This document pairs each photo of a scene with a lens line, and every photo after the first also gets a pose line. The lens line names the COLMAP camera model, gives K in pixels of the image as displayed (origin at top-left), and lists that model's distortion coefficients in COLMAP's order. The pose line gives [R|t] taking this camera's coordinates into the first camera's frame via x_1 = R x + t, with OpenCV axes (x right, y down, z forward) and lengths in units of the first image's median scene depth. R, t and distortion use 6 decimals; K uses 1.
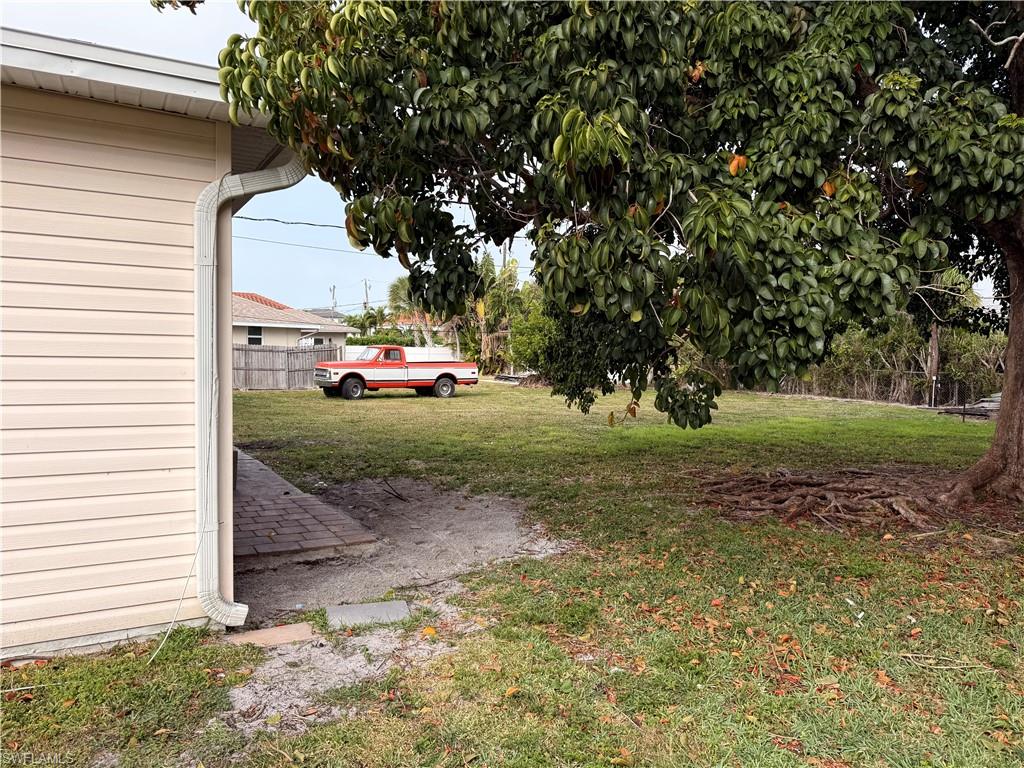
lens RADIAL K [[724.3, 0, 516.8], [0, 724.3, 383.8], [0, 0, 1]] dist [0.017444, -0.017201]
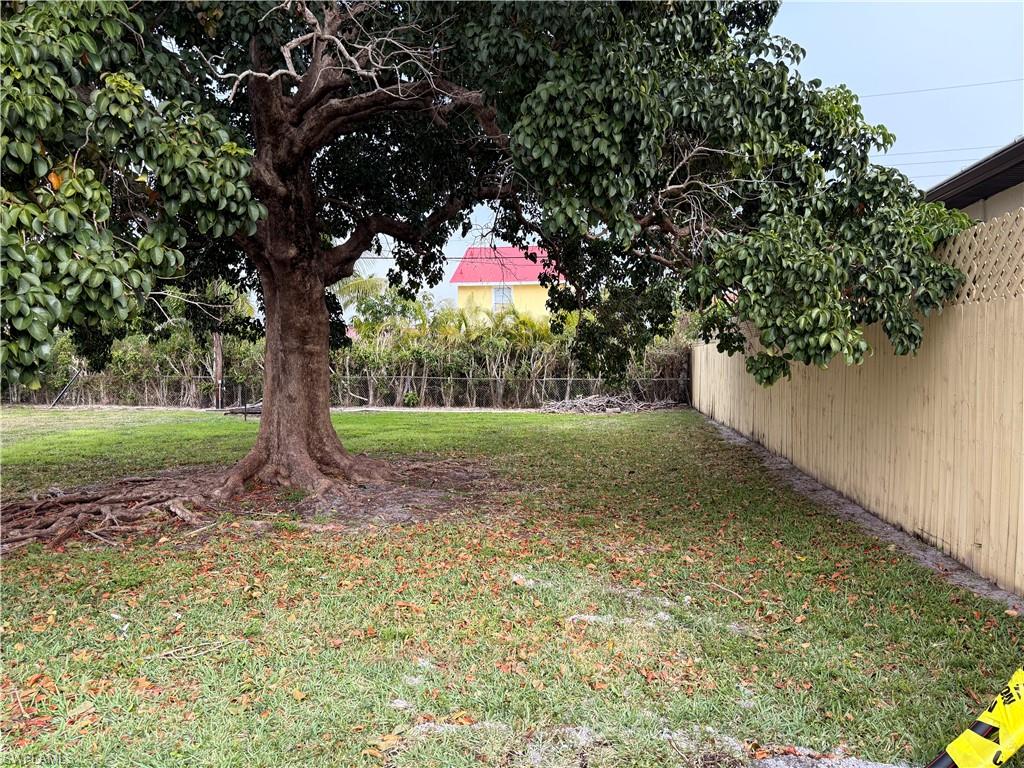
lens RADIAL K [[724.3, 0, 511.2], [0, 724.3, 388.9], [0, 0, 1]] dist [0.017444, -0.017201]
pose [[0.625032, -0.046049, 0.779239, 0.055890], [0.047578, 0.998650, 0.020853, 0.004064], [-0.779147, 0.024041, 0.626379, -0.023227]]
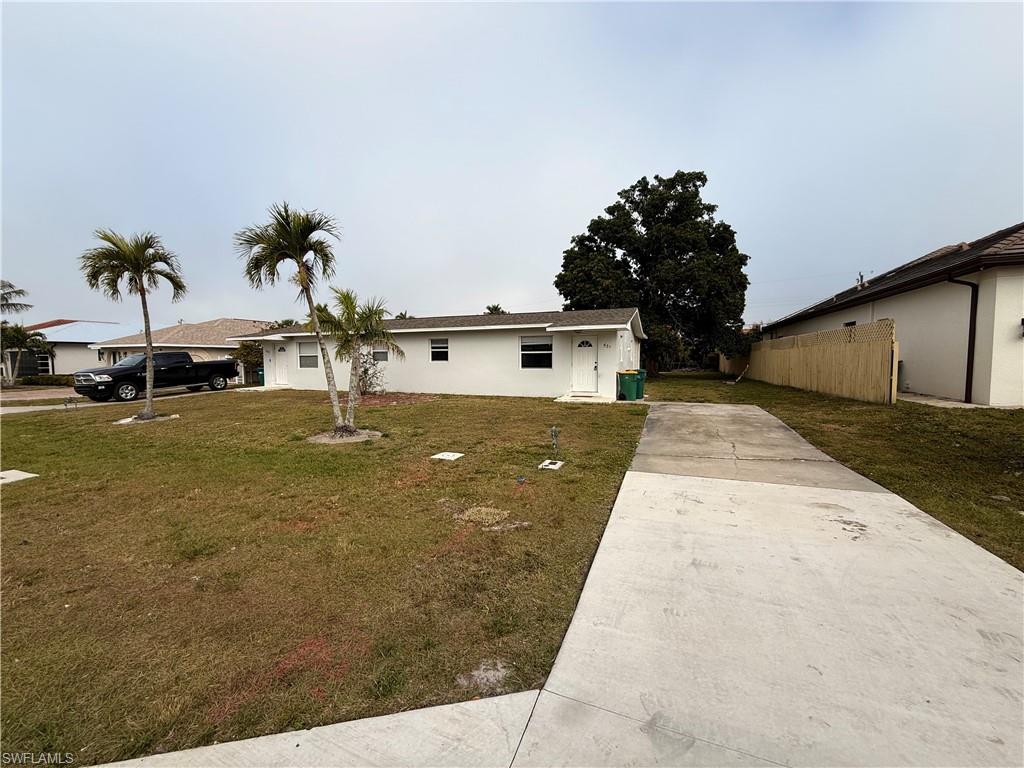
lens RADIAL K [[408.2, 0, 511.4], [0, 408.2, 382.6], [0, 0, 1]] dist [0.004097, -0.000757]
pose [[0.782044, -0.052133, 0.621039, -6.304607], [0.043095, 0.998634, 0.029562, 0.079622], [-0.621731, 0.003645, 0.783222, -2.915290]]
